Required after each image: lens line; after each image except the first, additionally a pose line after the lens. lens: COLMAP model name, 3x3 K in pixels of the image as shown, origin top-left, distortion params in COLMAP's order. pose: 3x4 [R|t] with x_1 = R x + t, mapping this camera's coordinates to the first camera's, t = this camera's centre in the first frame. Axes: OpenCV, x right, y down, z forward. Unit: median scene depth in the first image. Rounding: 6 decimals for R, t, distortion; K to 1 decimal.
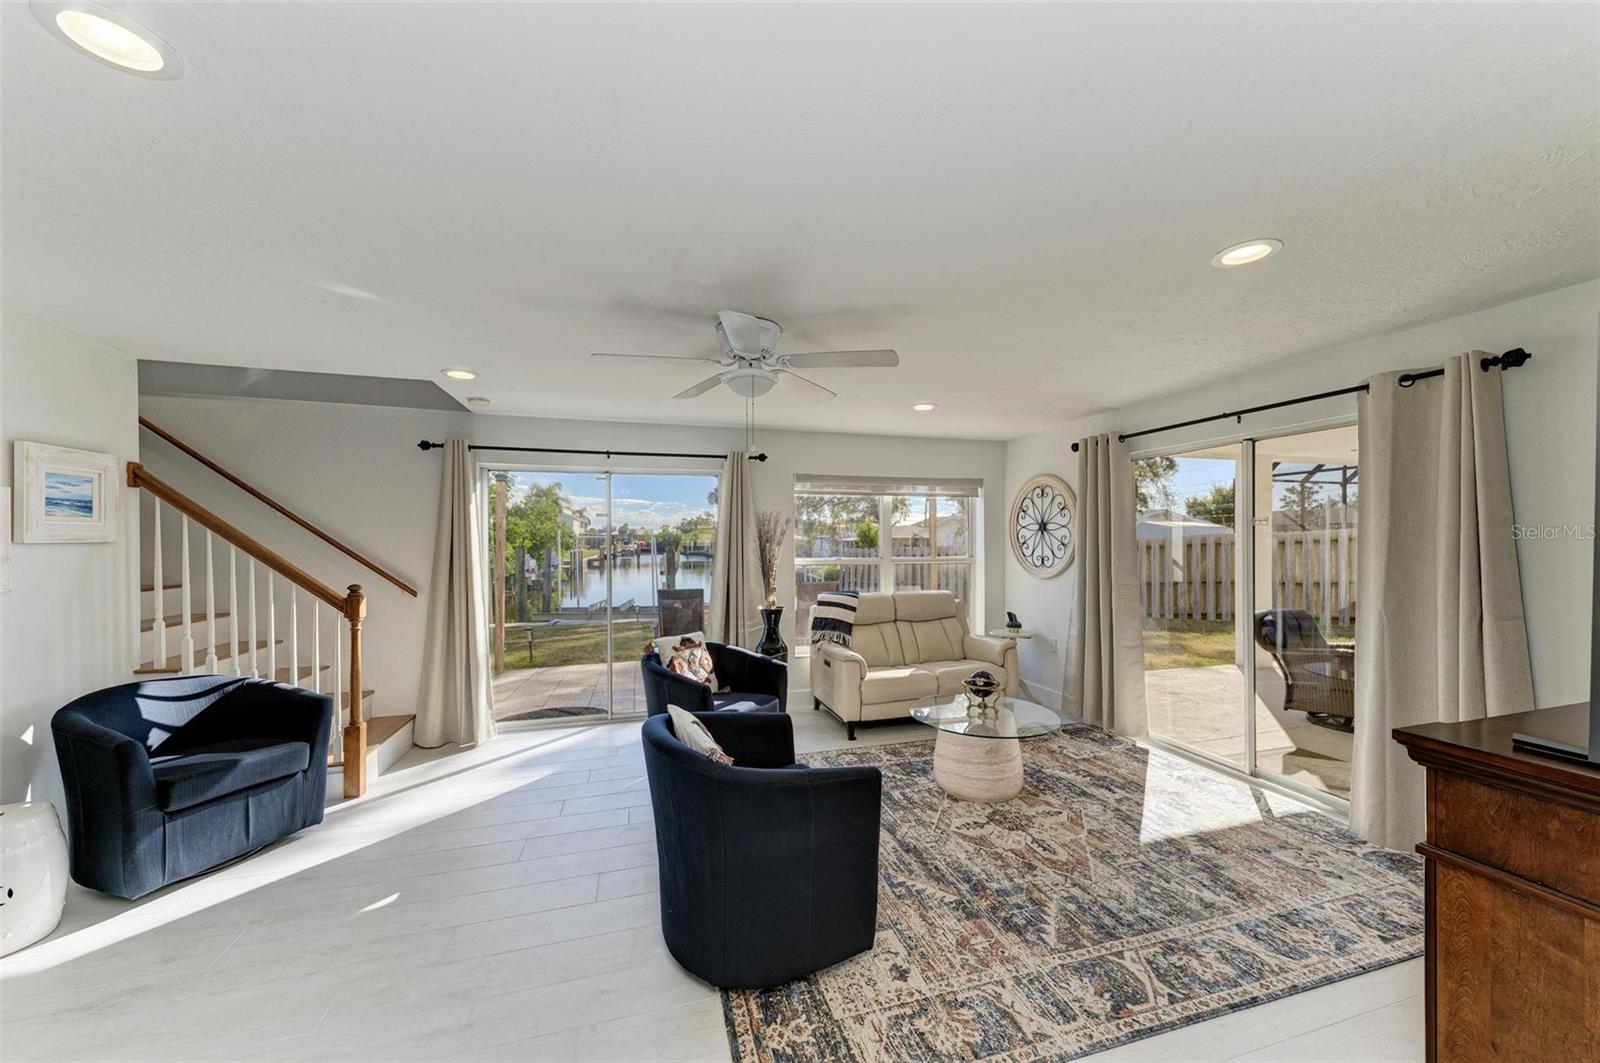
lens RADIAL K [[573.9, 0, 796.2], [0, 573.9, 543.1], [0, 0, 1]] dist [0.006486, -0.002472]
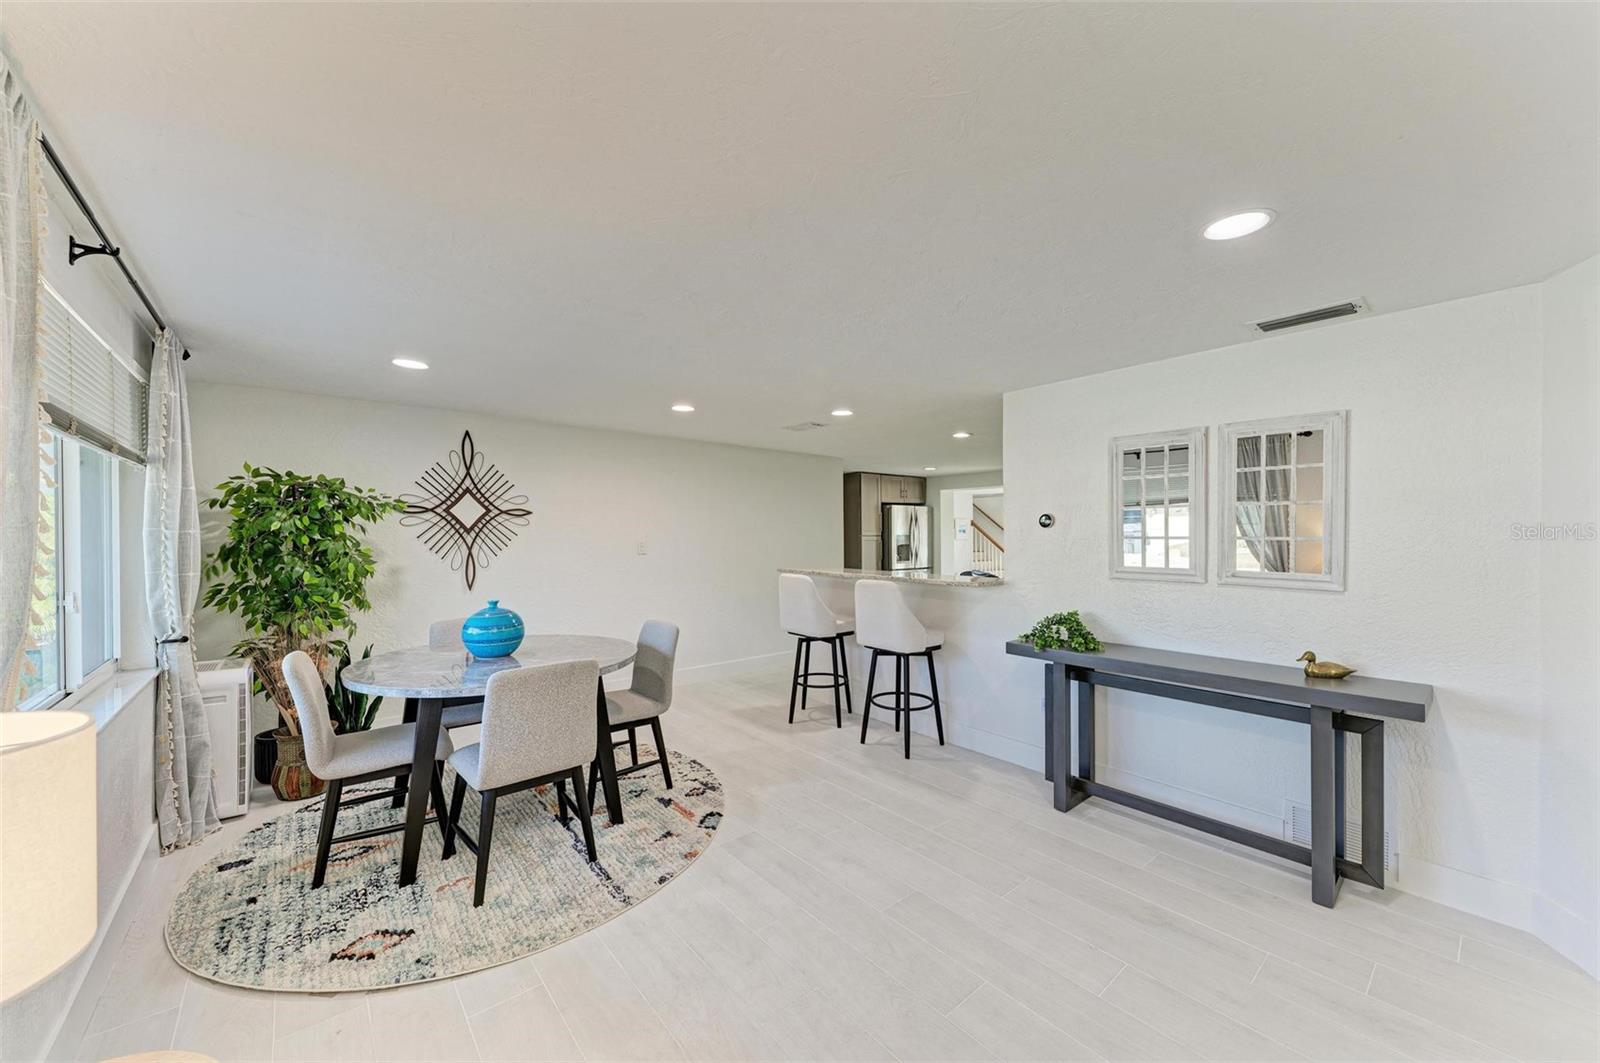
lens RADIAL K [[573.9, 0, 813.0], [0, 573.9, 528.3], [0, 0, 1]] dist [0.006486, -0.002472]
pose [[0.423236, -0.008266, -0.905982, 1.650354], [-0.006154, 0.999909, -0.011998, -0.020772], [0.905999, 0.010653, 0.423147, -1.393856]]
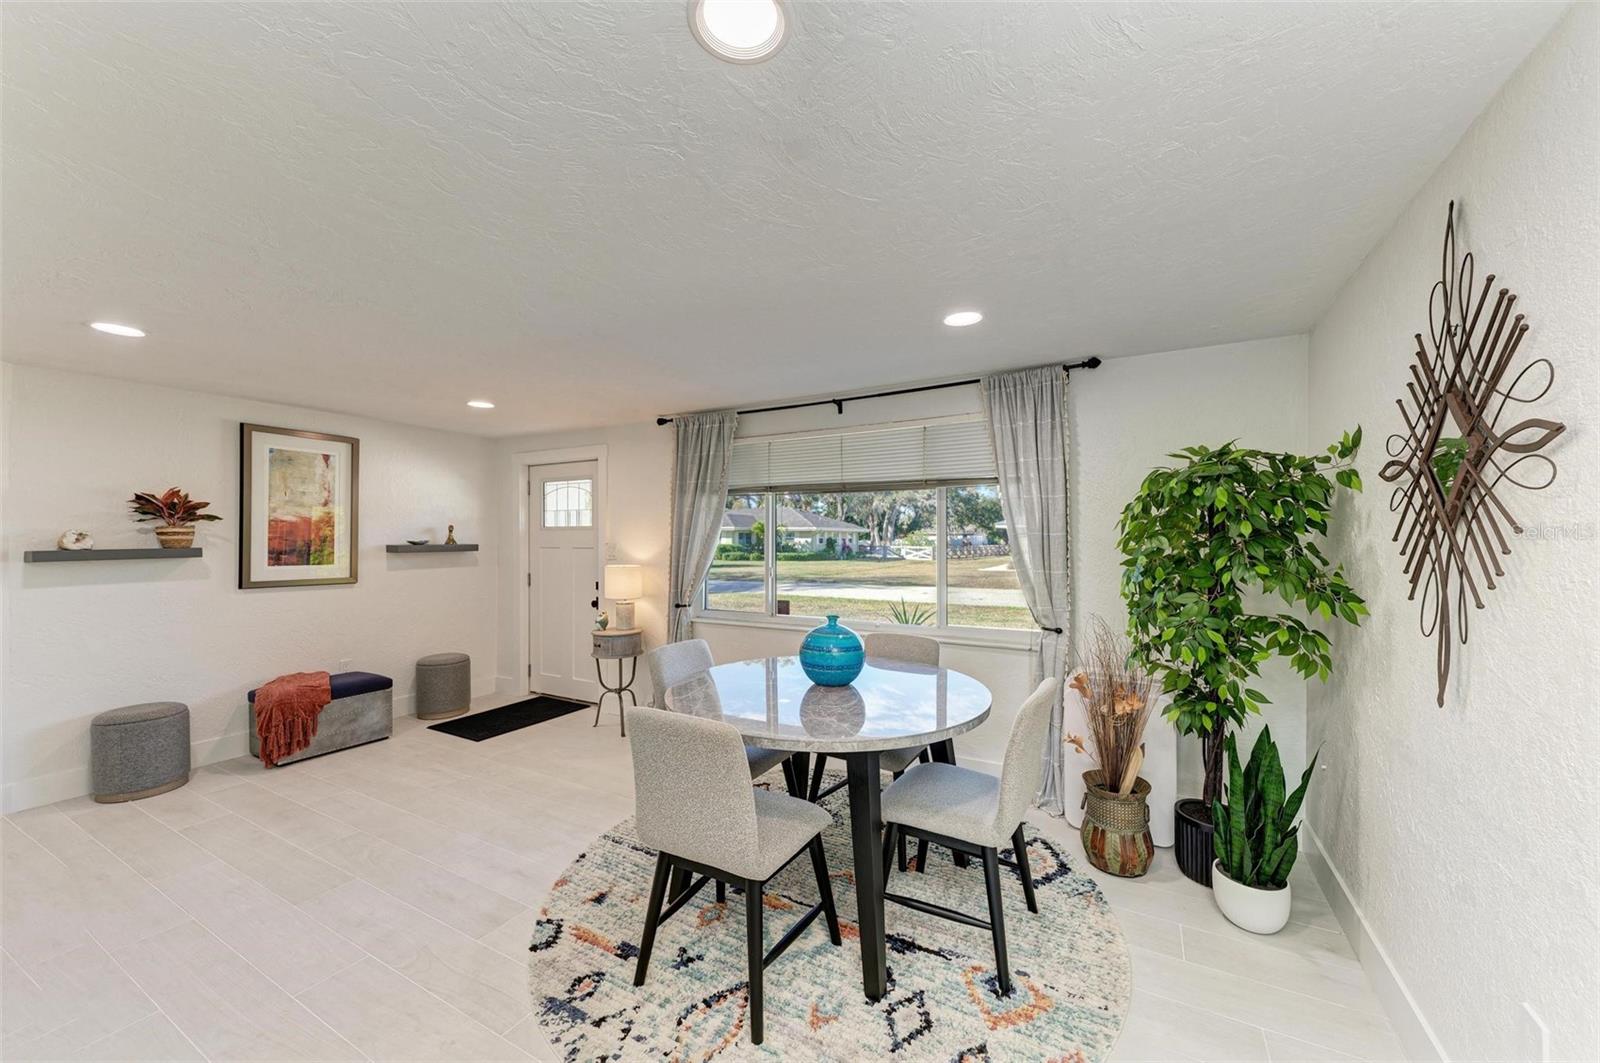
lens RADIAL K [[573.9, 0, 805.0], [0, 573.9, 539.2], [0, 0, 1]] dist [0.006486, -0.002472]
pose [[-0.709539, 0.007140, 0.704630, 0.471139], [0.009042, 0.999959, -0.001027, -0.015157], [-0.704608, 0.005643, -0.709574, -1.019914]]
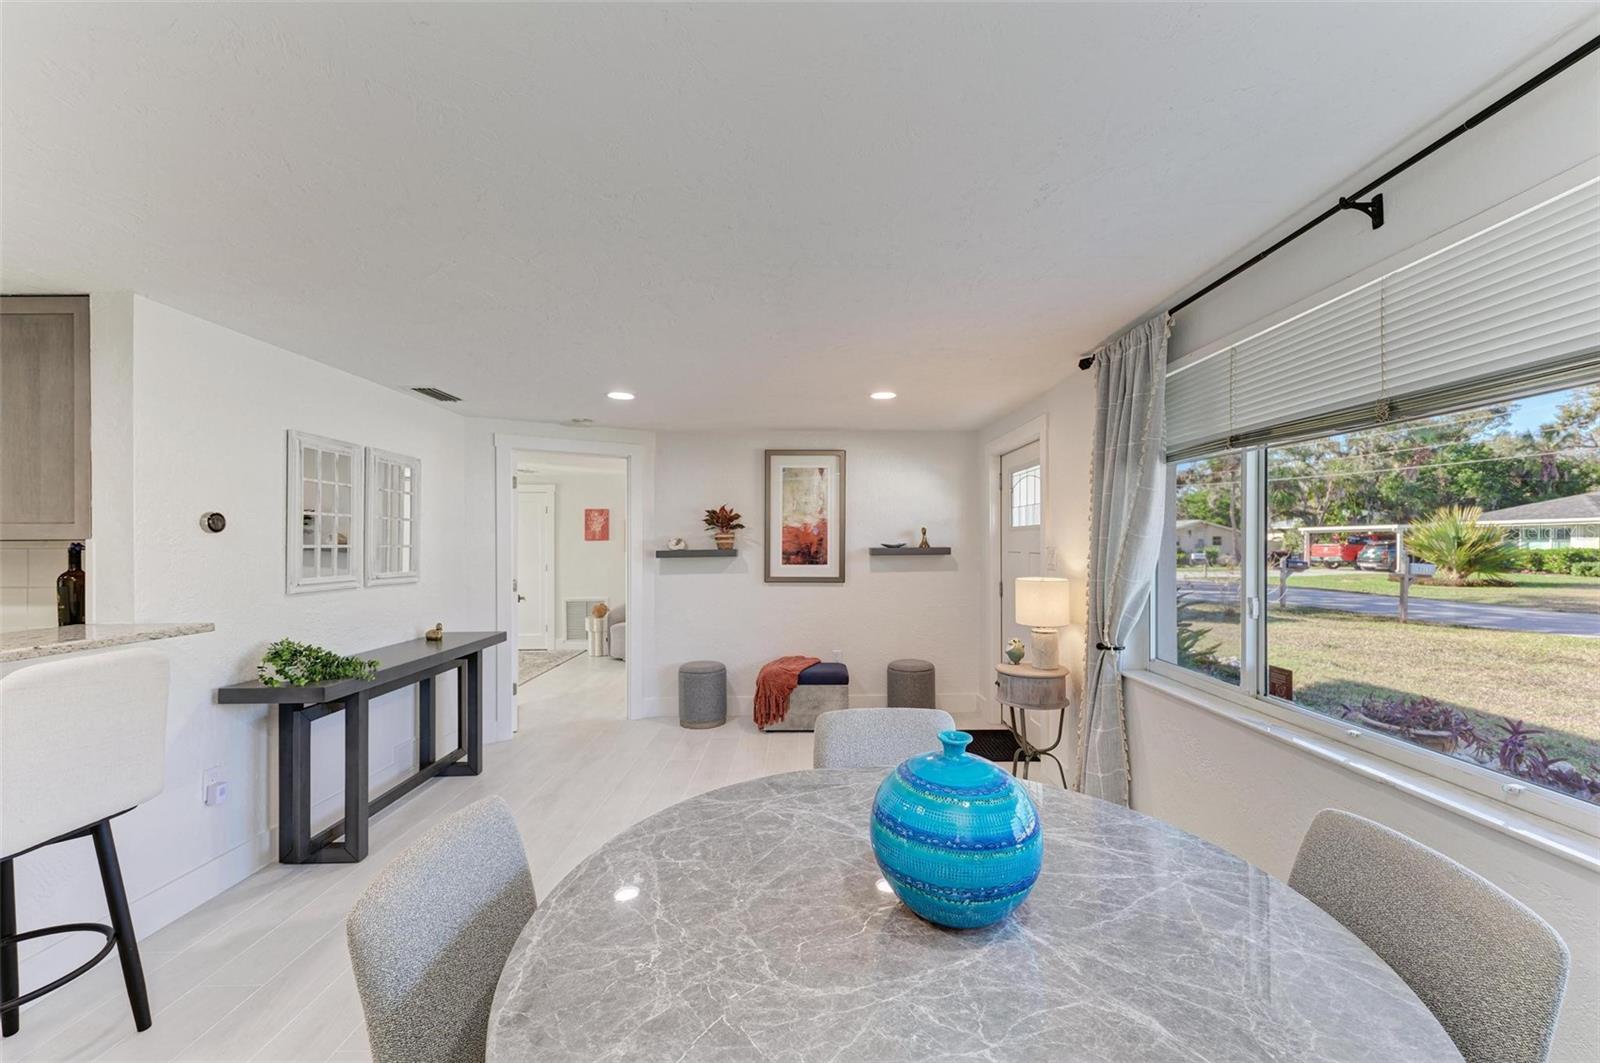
lens RADIAL K [[608.6, 0, 812.6], [0, 608.6, 543.2], [0, 0, 1]] dist [0.011469, -0.002951]
pose [[0.258118, 0.003538, 0.966107, 0.604670], [0.006716, 0.999963, -0.005457, -0.015845], [-0.966090, 0.007897, 0.258085, -1.455345]]
